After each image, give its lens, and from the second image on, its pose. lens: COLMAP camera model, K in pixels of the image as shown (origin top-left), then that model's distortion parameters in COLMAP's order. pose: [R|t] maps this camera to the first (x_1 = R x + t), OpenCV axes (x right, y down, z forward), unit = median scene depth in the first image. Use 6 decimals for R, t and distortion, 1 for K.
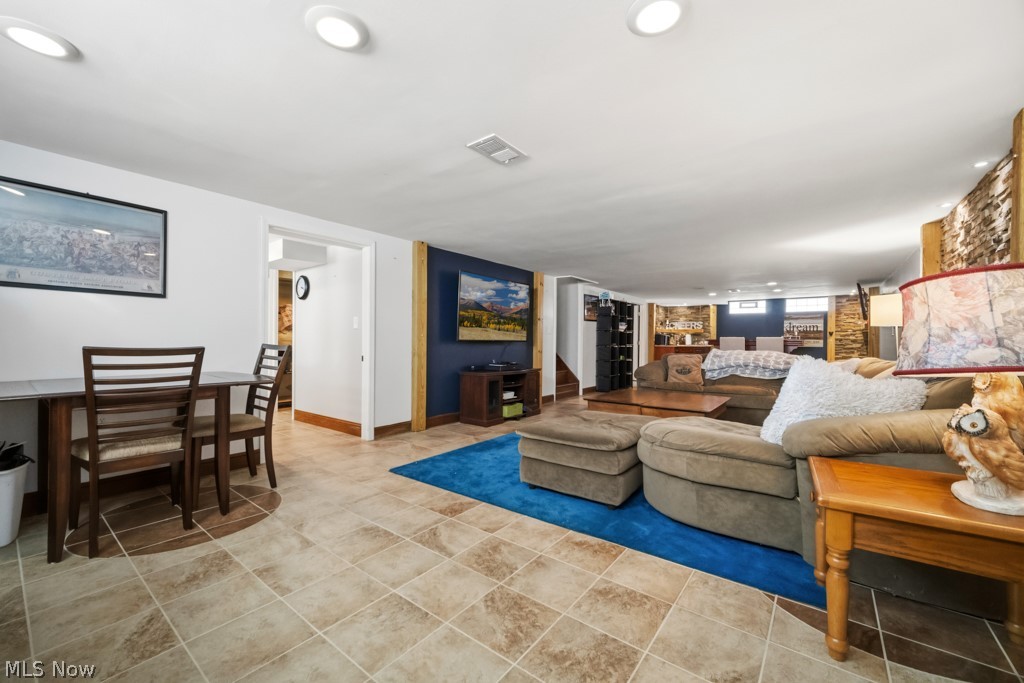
lens RADIAL K [[406.7, 0, 507.7], [0, 406.7, 340.7], [0, 0, 1]] dist [-0.003121, 0.000514]
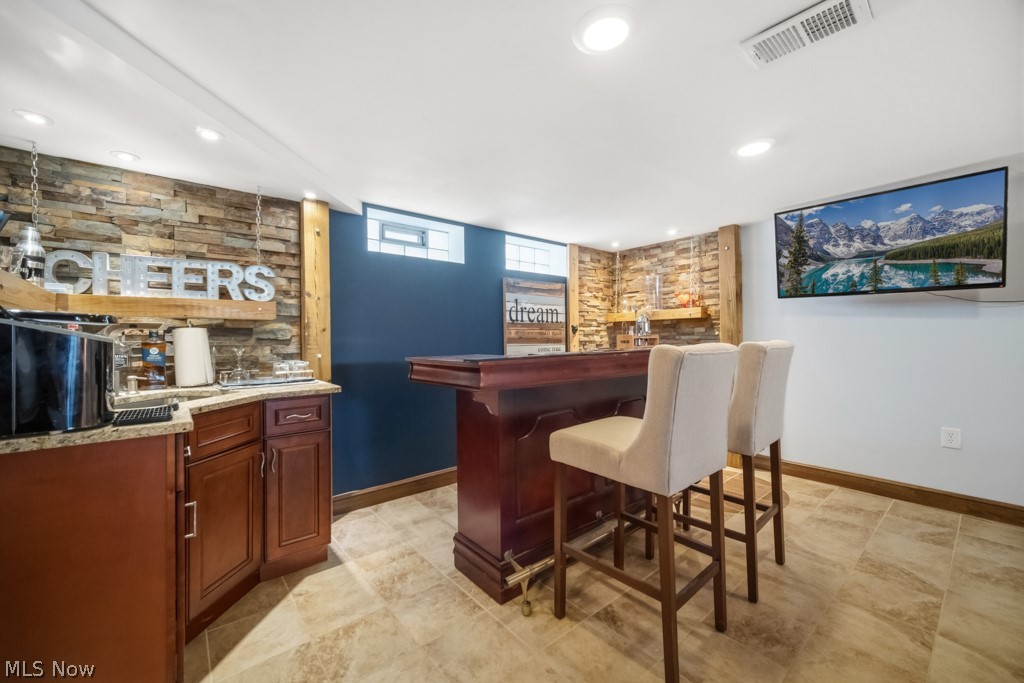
lens RADIAL K [[406.7, 0, 514.1], [0, 406.7, 336.6], [0, 0, 1]] dist [-0.003121, 0.000514]
pose [[0.211820, -0.008358, 0.977273, 0.331322], [0.013308, 0.999895, 0.005667, -0.012606], [-0.977218, 0.011805, 0.211909, 0.919012]]
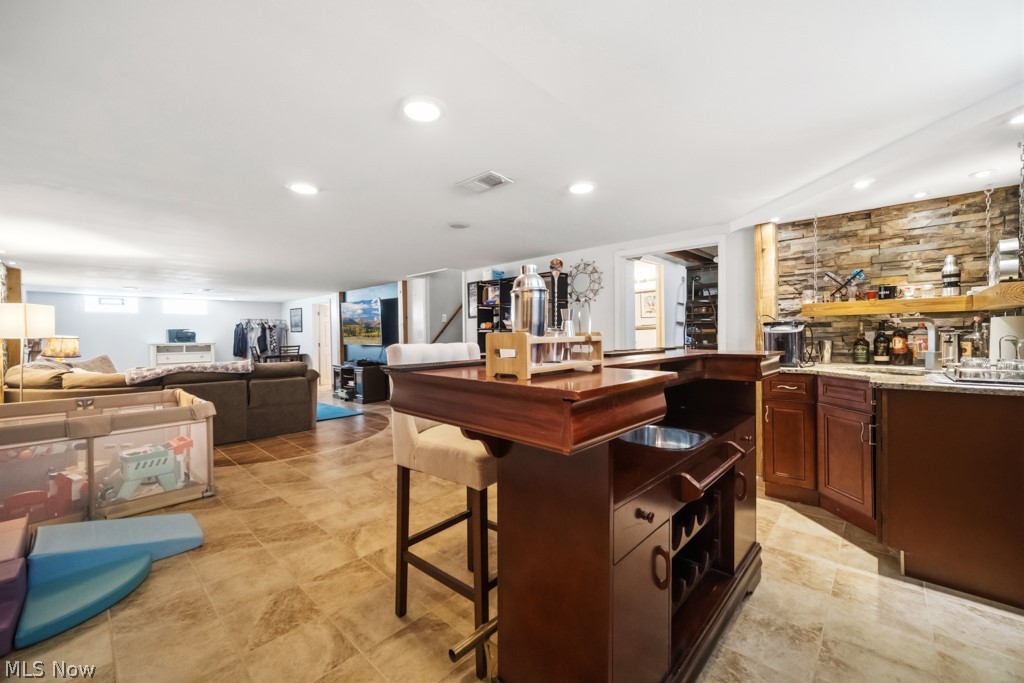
lens RADIAL K [[406.7, 0, 506.6], [0, 406.7, 338.5], [0, 0, 1]] dist [-0.003121, 0.000514]
pose [[-0.096239, -0.002564, -0.995355, 0.778905], [0.013662, 0.999899, -0.003897, -0.009087], [0.995265, -0.013973, -0.096194, 0.891246]]
